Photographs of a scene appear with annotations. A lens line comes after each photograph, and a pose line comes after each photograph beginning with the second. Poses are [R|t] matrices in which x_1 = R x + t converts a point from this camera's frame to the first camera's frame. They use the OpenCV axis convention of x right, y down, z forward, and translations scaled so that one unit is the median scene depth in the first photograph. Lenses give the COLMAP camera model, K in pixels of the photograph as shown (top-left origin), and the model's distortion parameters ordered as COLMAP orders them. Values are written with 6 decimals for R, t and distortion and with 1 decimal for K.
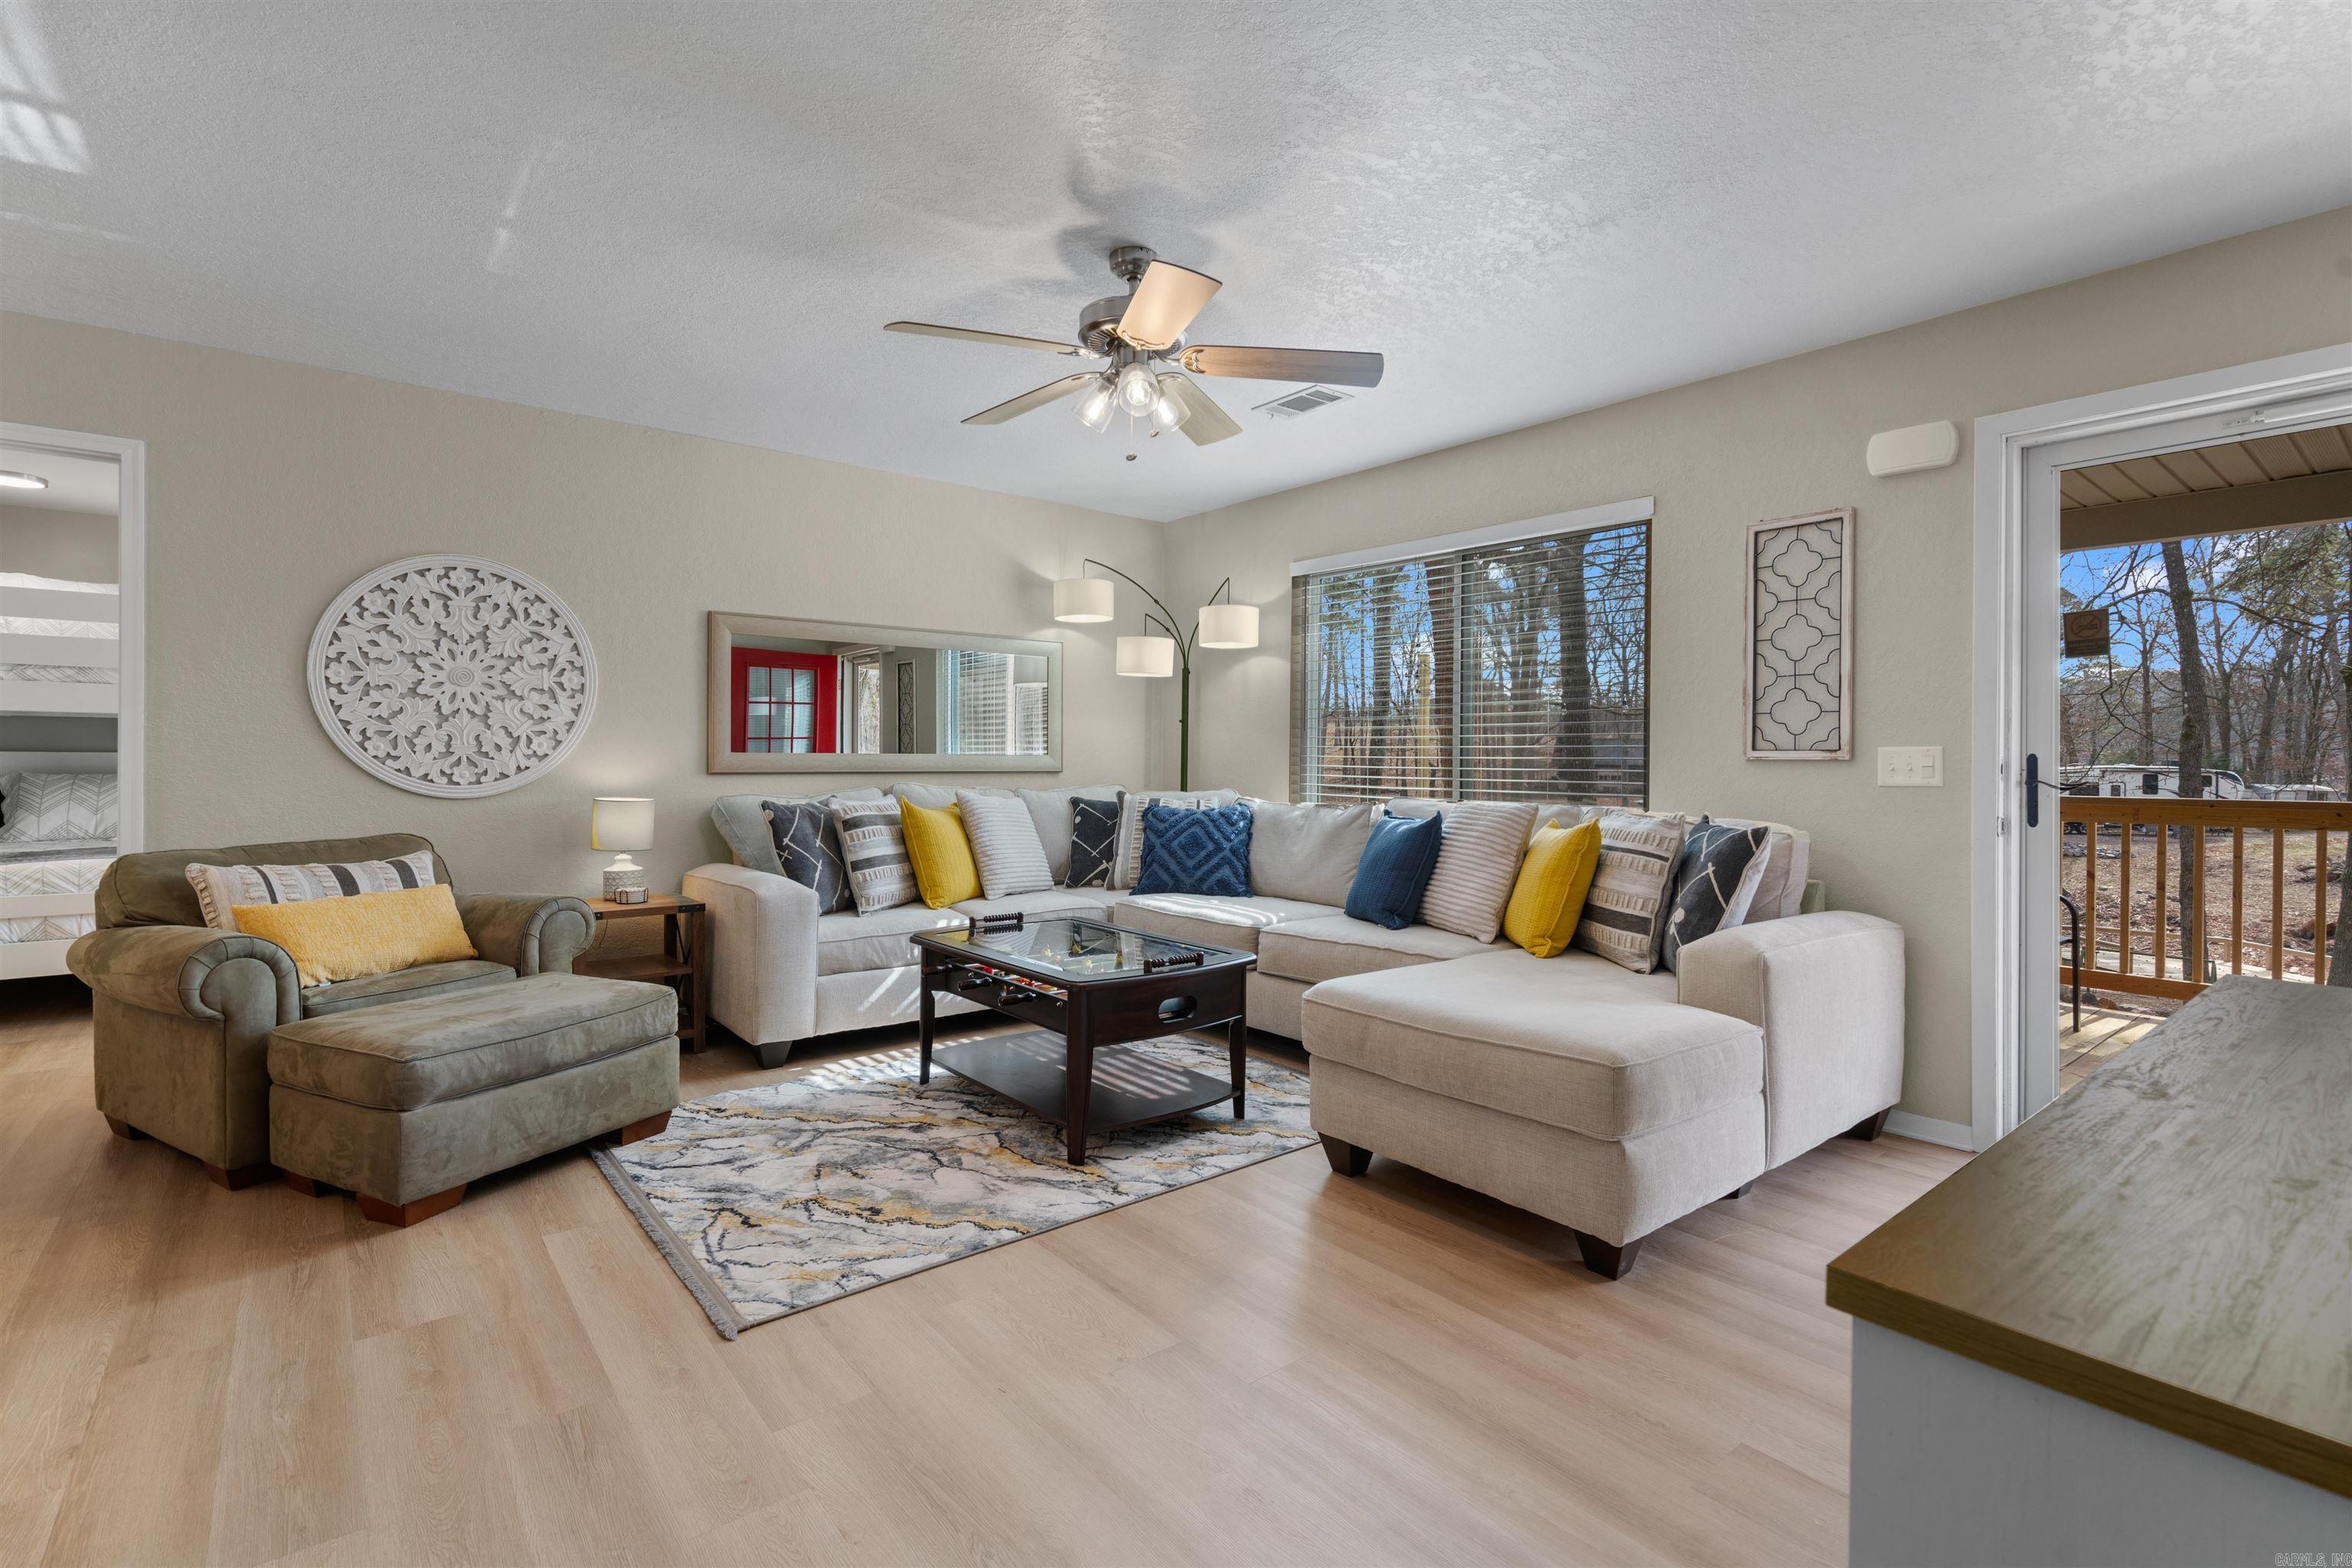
lens RADIAL K [[1083.5, 0, 1156.7], [0, 1083.5, 756.4], [0, 0, 1]] dist [-0.003943, 0.002221]
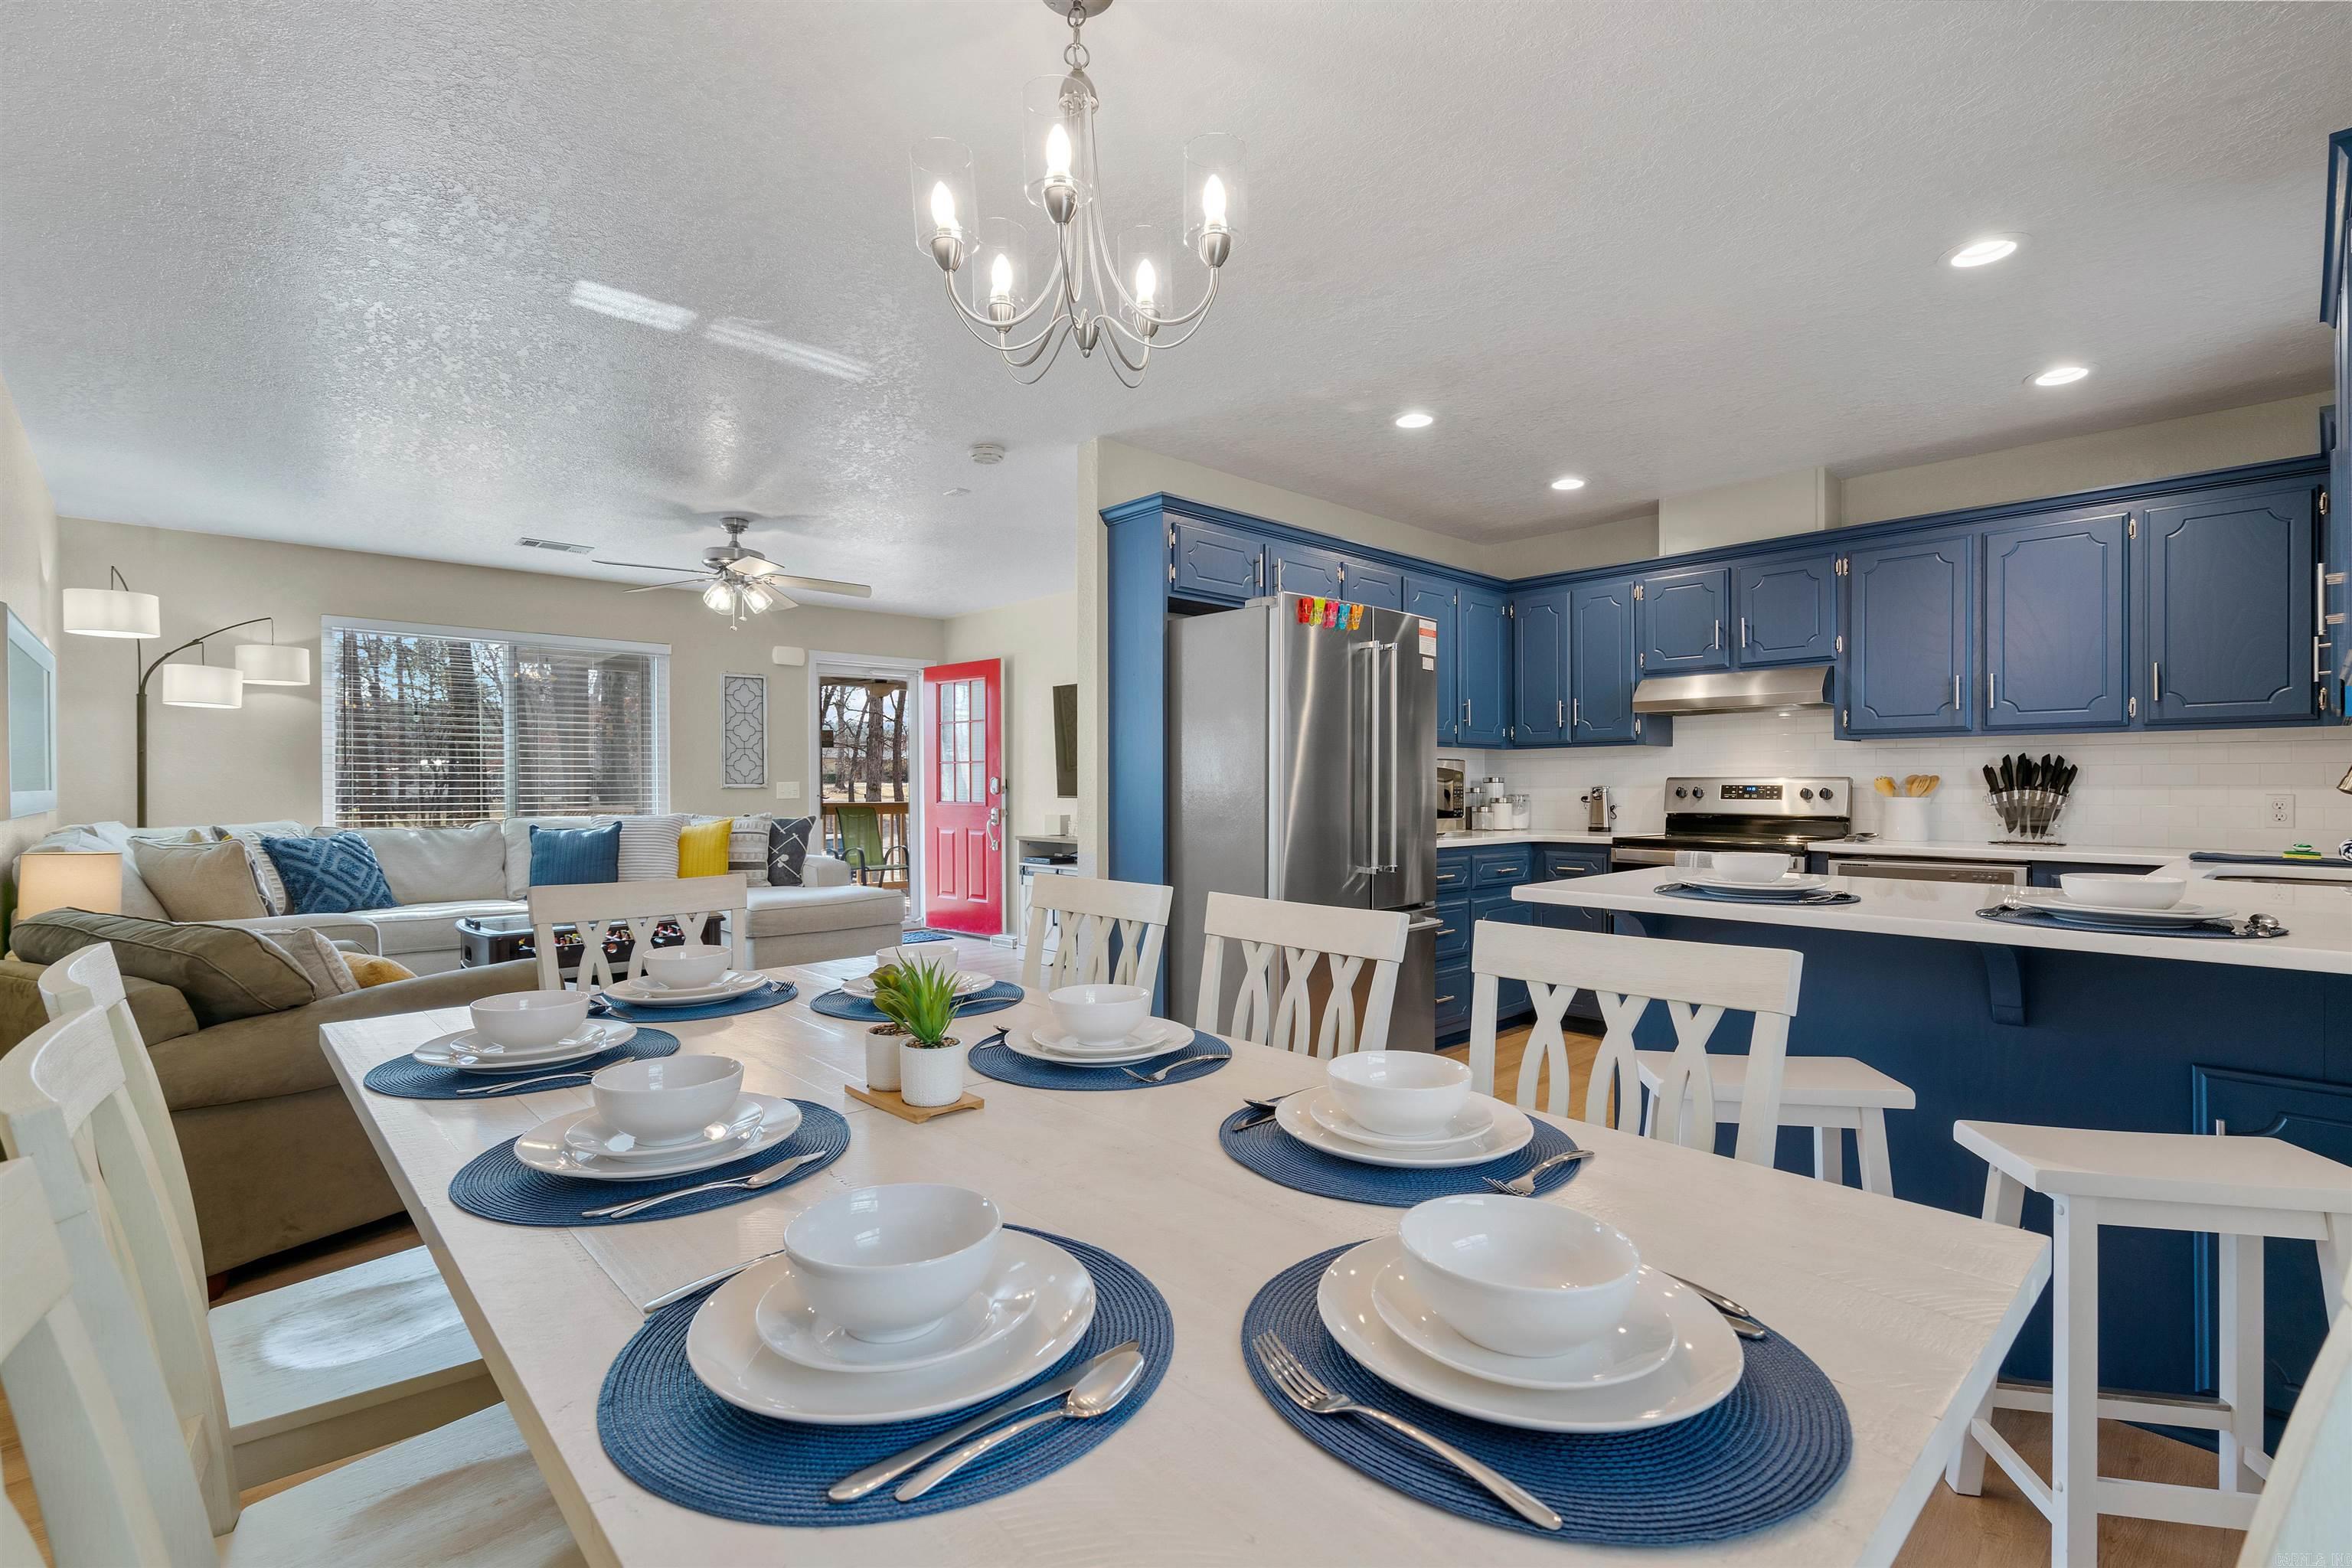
lens RADIAL K [[1083.5, 0, 1164.7], [0, 1083.5, 788.6], [0, 0, 1]] dist [-0.003943, 0.002221]
pose [[-0.083217, -0.010254, 0.996479, -1.395281], [0.000826, 0.999946, 0.010359, -0.014838], [-0.996531, 0.001685, -0.083204, 0.304657]]
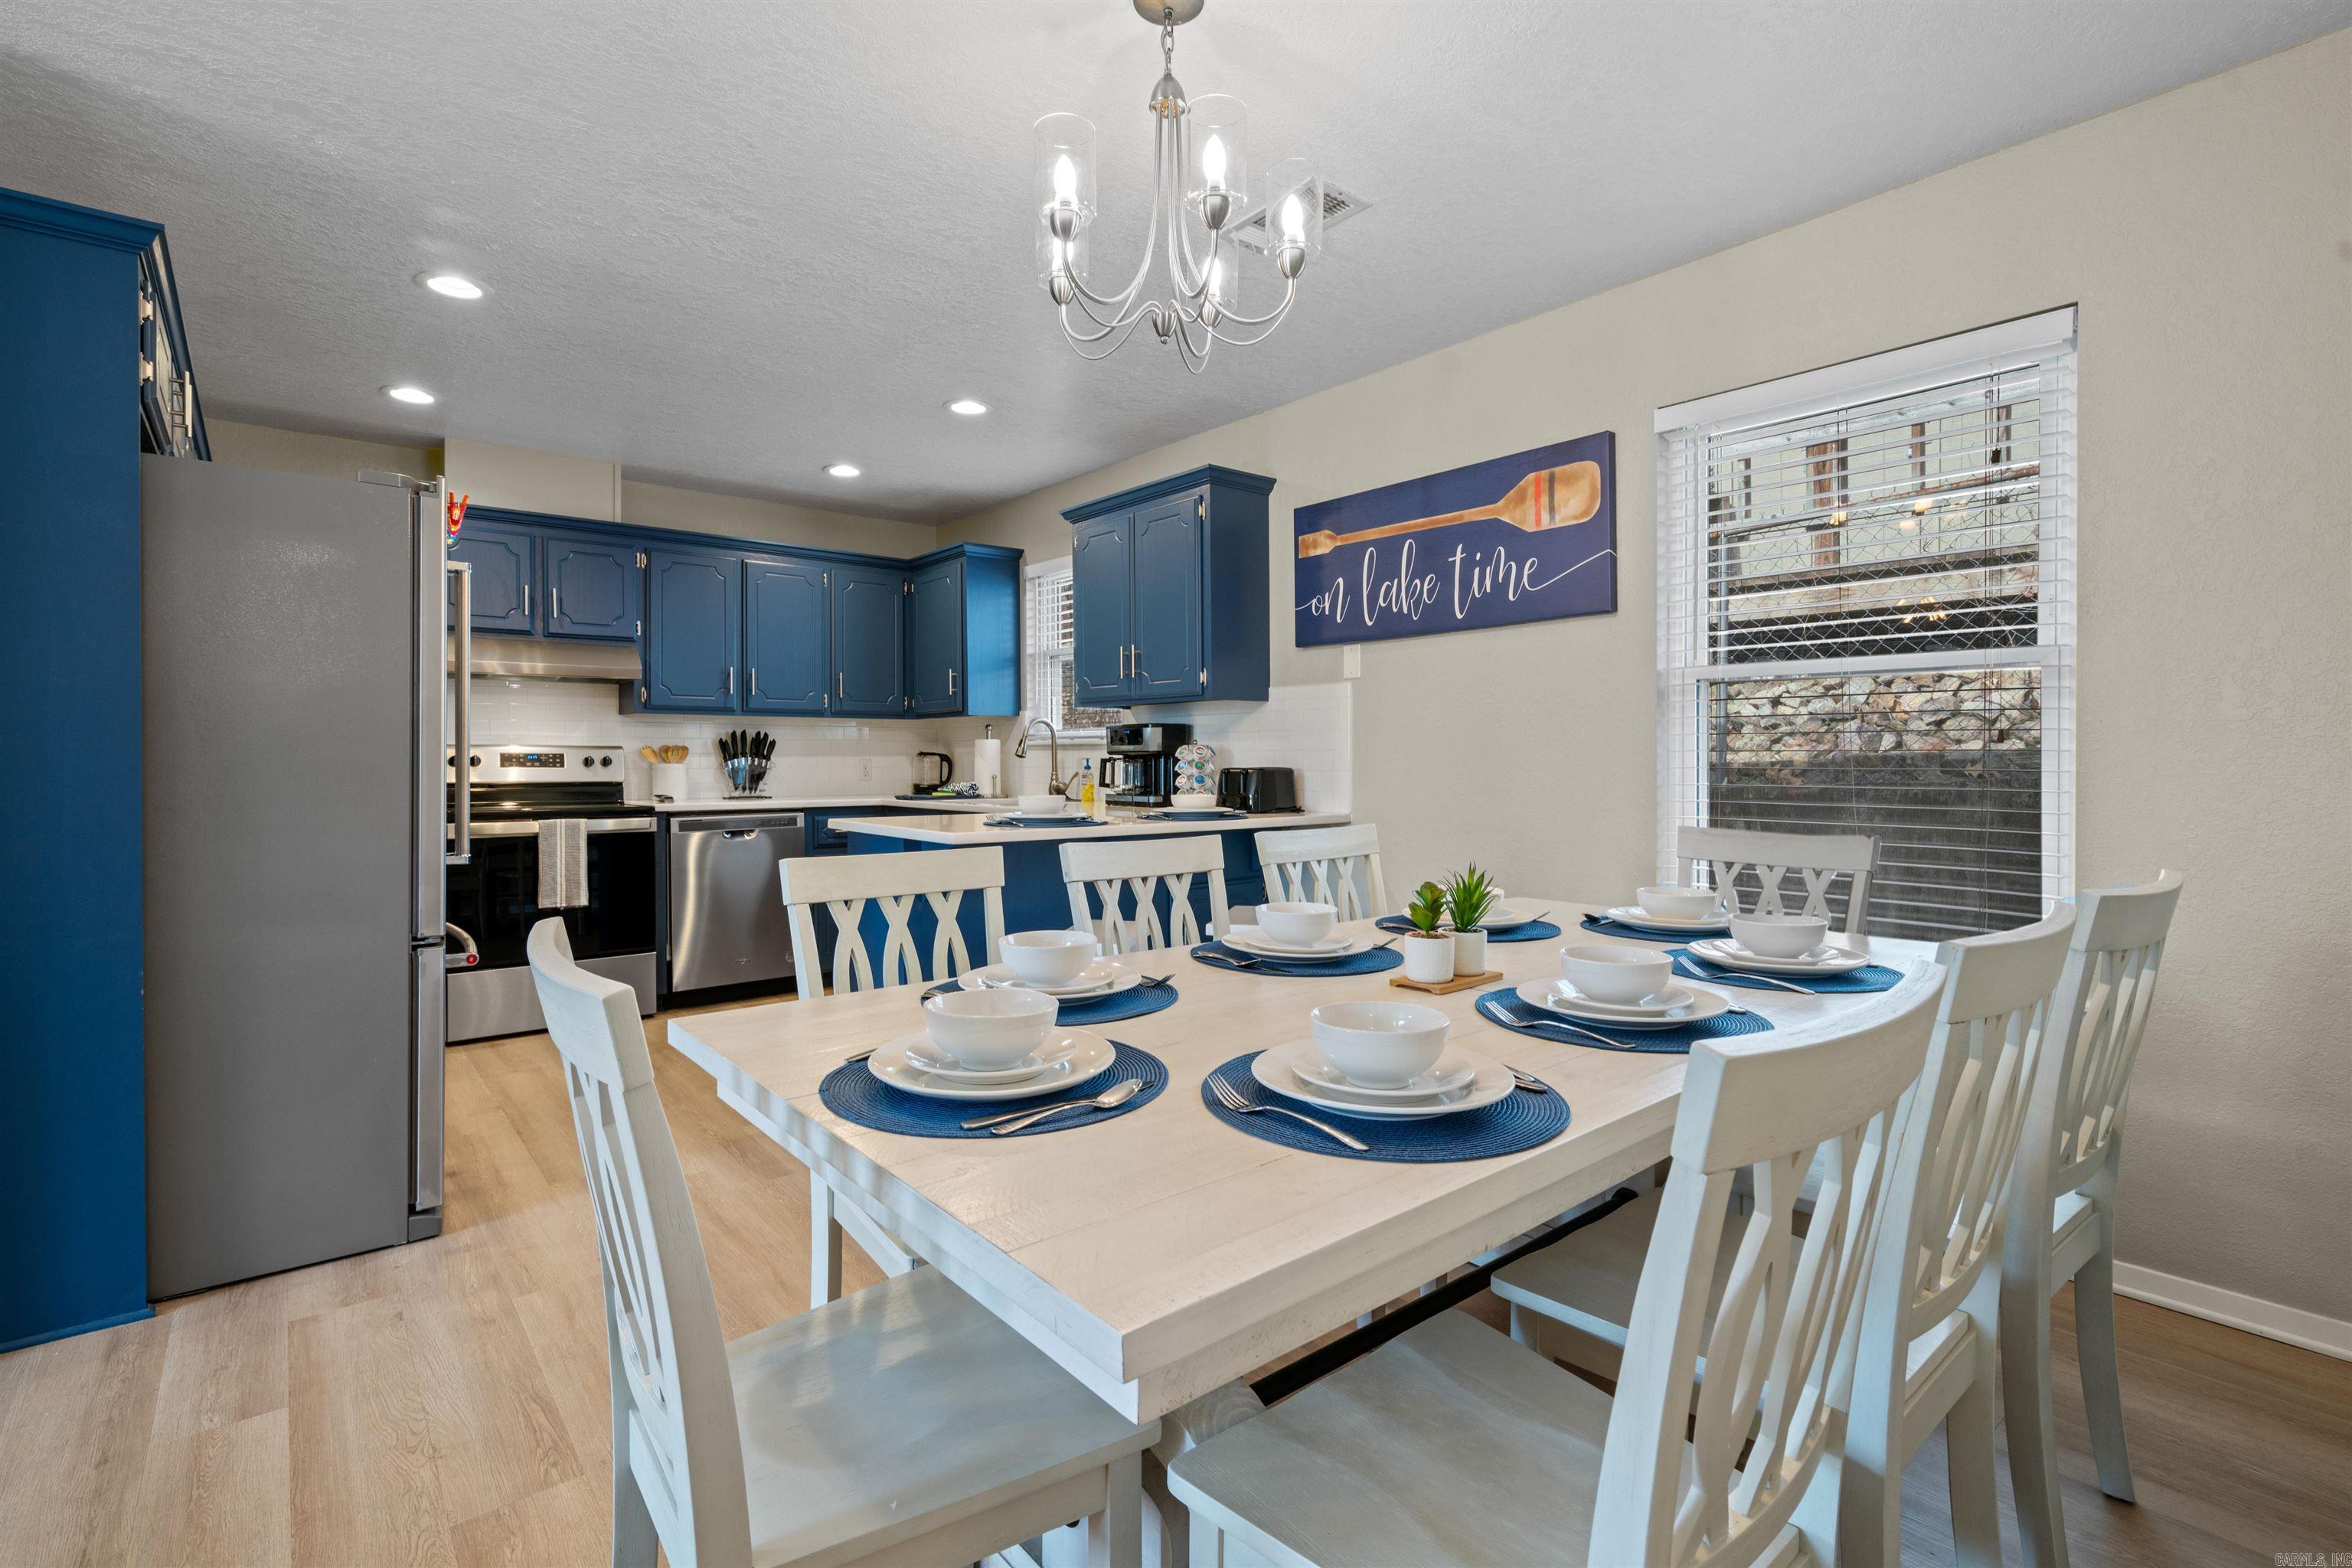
lens RADIAL K [[1083.5, 0, 1164.9], [0, 1083.5, 761.2], [0, 0, 1]] dist [-0.003943, 0.002221]
pose [[-0.999800, -0.006076, -0.019043, -0.930144], [-0.006138, 0.999976, 0.003227, -0.004826], [0.019023, 0.003343, -0.999813, 0.790800]]
